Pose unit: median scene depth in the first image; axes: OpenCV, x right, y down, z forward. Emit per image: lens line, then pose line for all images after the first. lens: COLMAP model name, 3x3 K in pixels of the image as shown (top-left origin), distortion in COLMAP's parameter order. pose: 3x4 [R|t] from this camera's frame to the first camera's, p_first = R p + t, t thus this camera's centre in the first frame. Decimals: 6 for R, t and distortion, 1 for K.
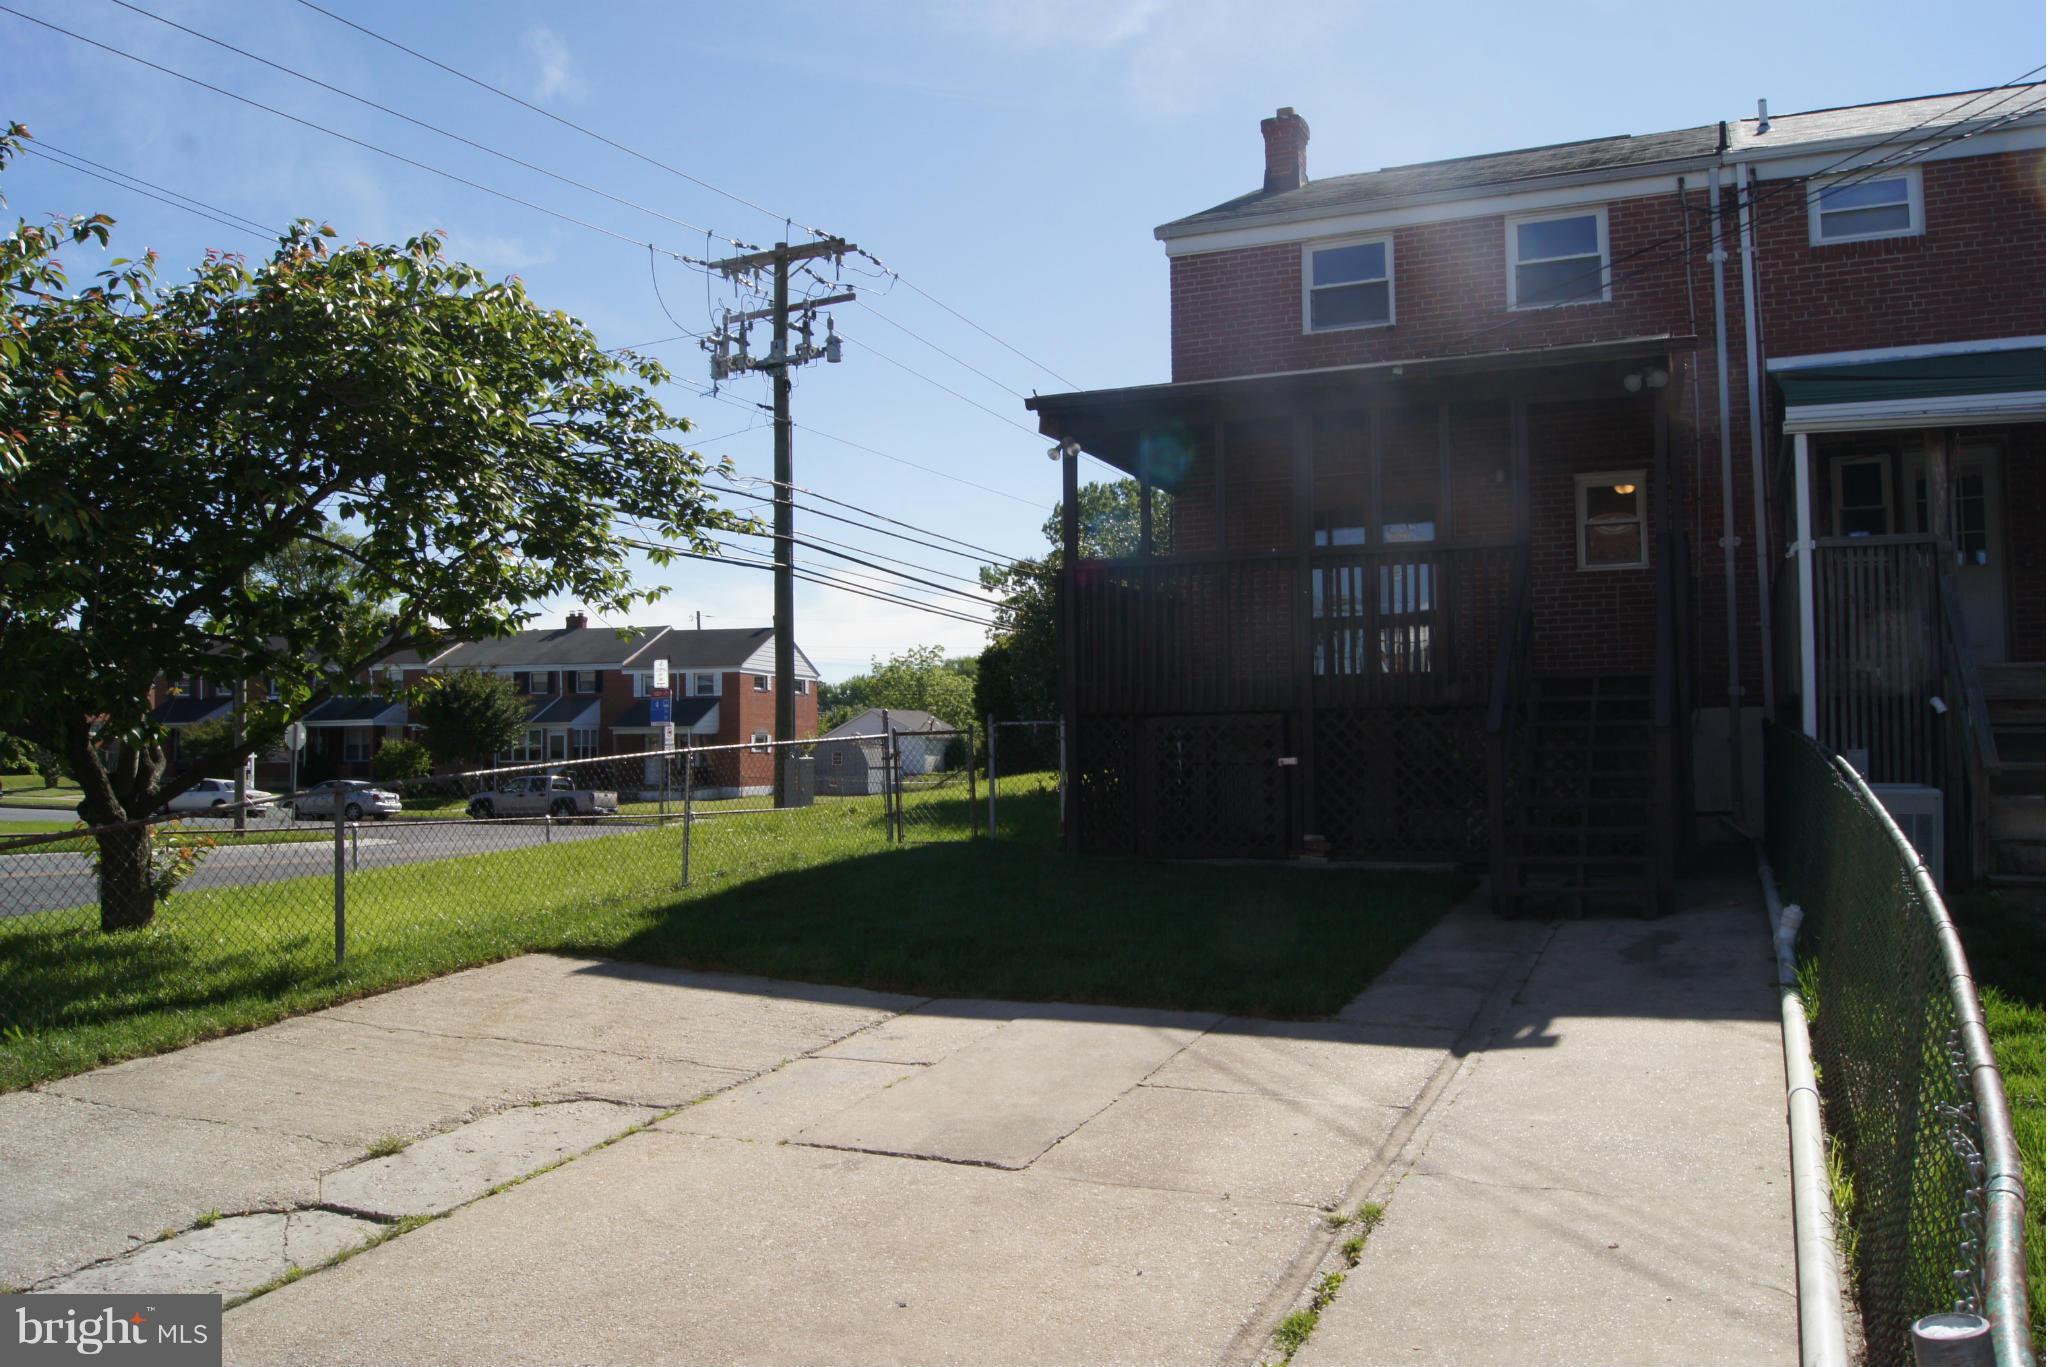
lens RADIAL K [[1587.8, 0, 1010.6], [0, 1587.8, 689.3], [0, 0, 1]] dist [-0.081126, 0.013081]
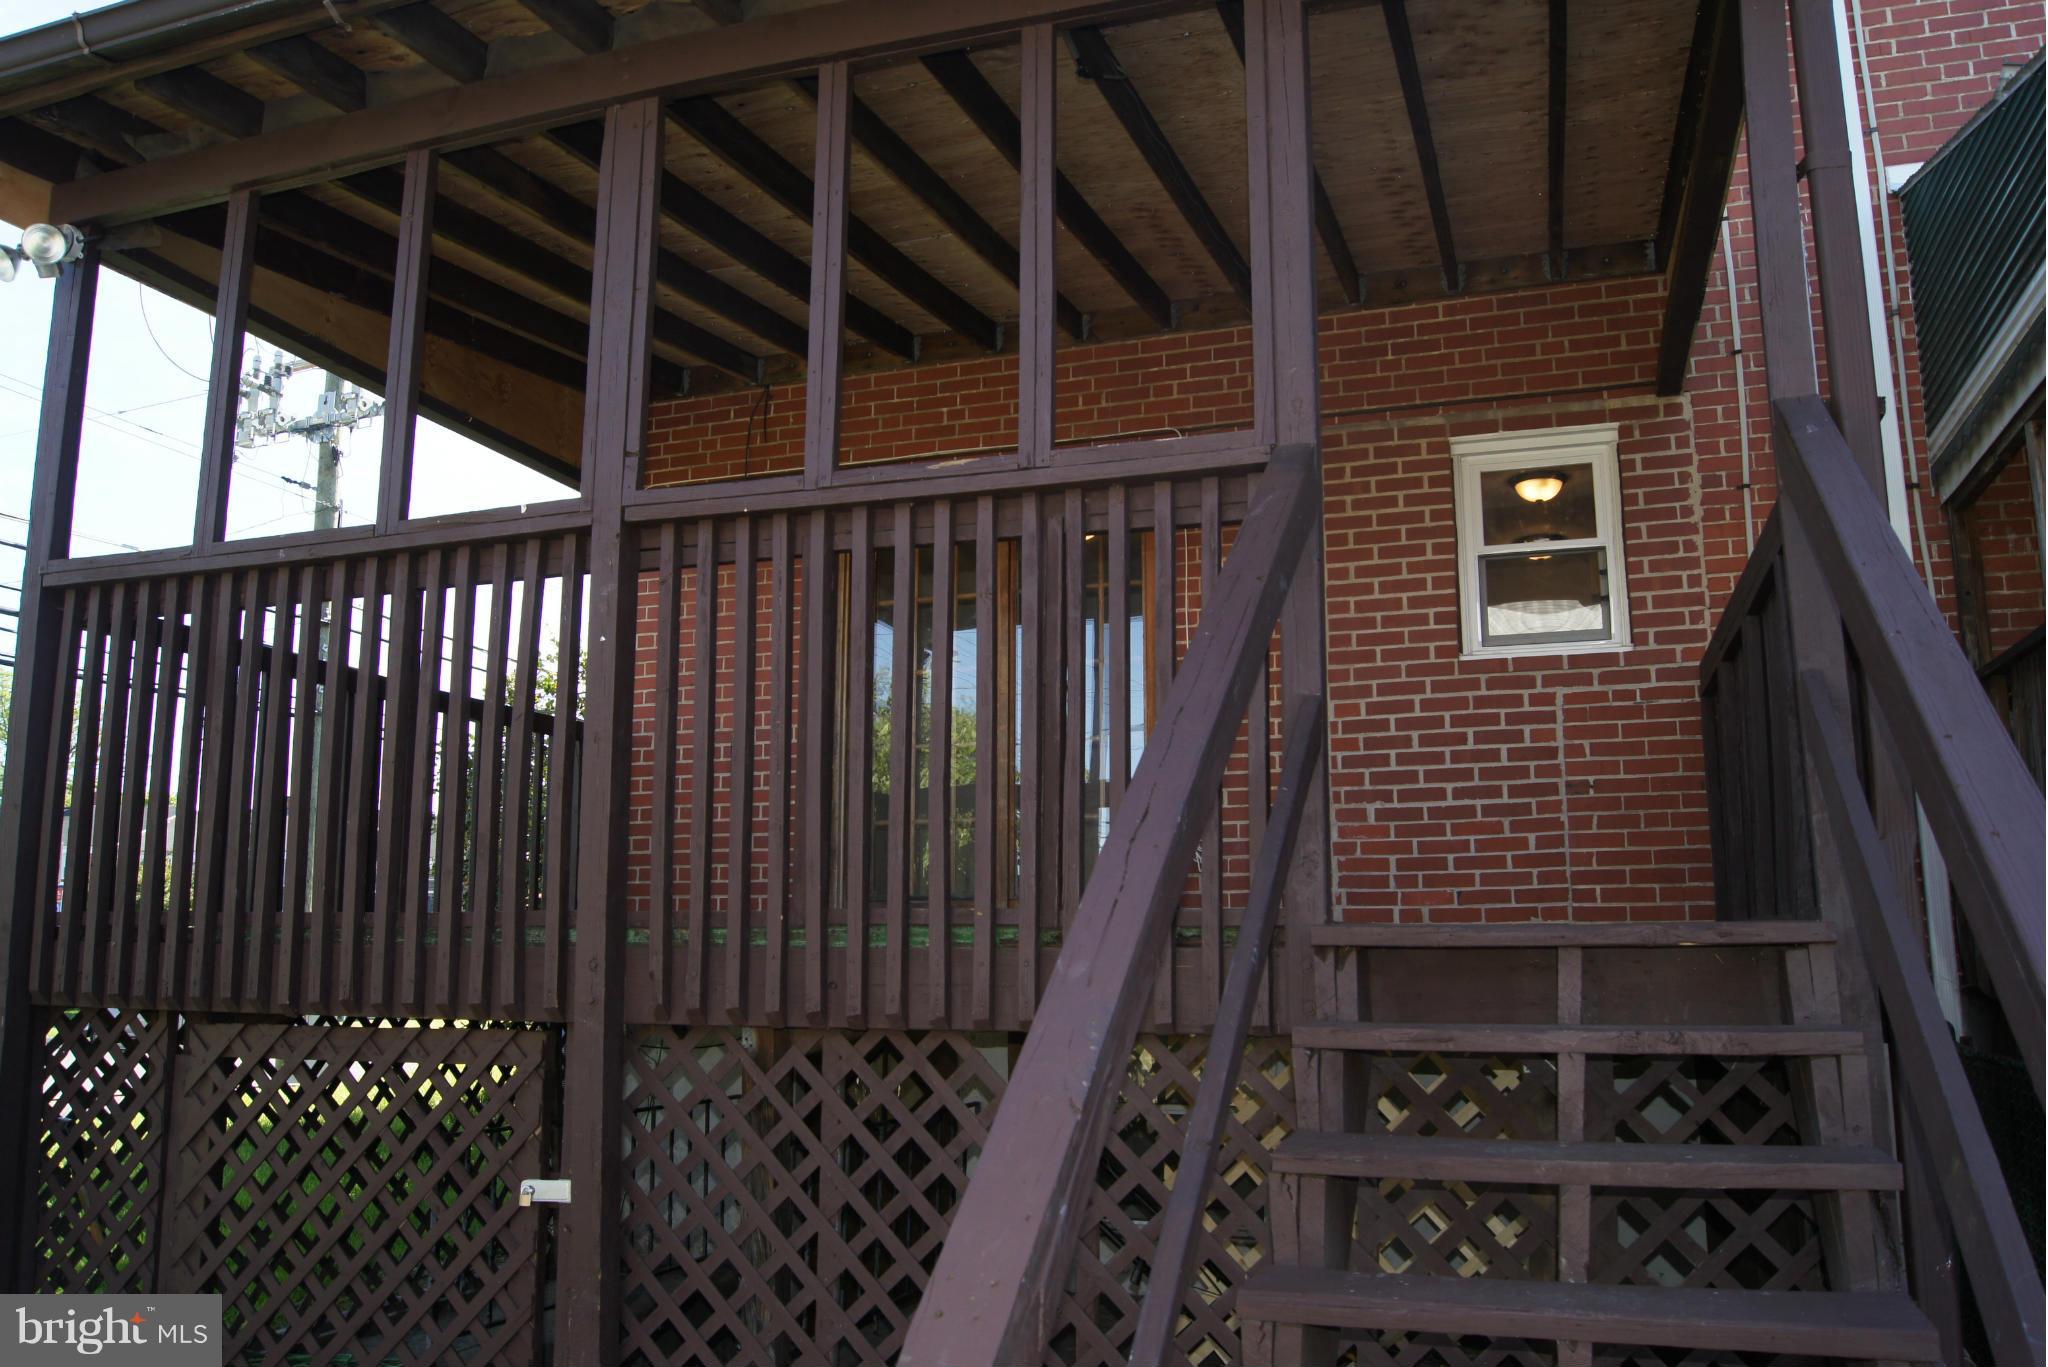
lens RADIAL K [[1587.8, 0, 1010.6], [0, 1587.8, 689.3], [0, 0, 1]] dist [-0.081126, 0.013081]
pose [[0.996437, 0.025561, 0.080376, 0.213148], [-0.015293, 0.991930, -0.125859, -0.012285], [-0.082945, 0.124181, 0.988787, 0.613198]]
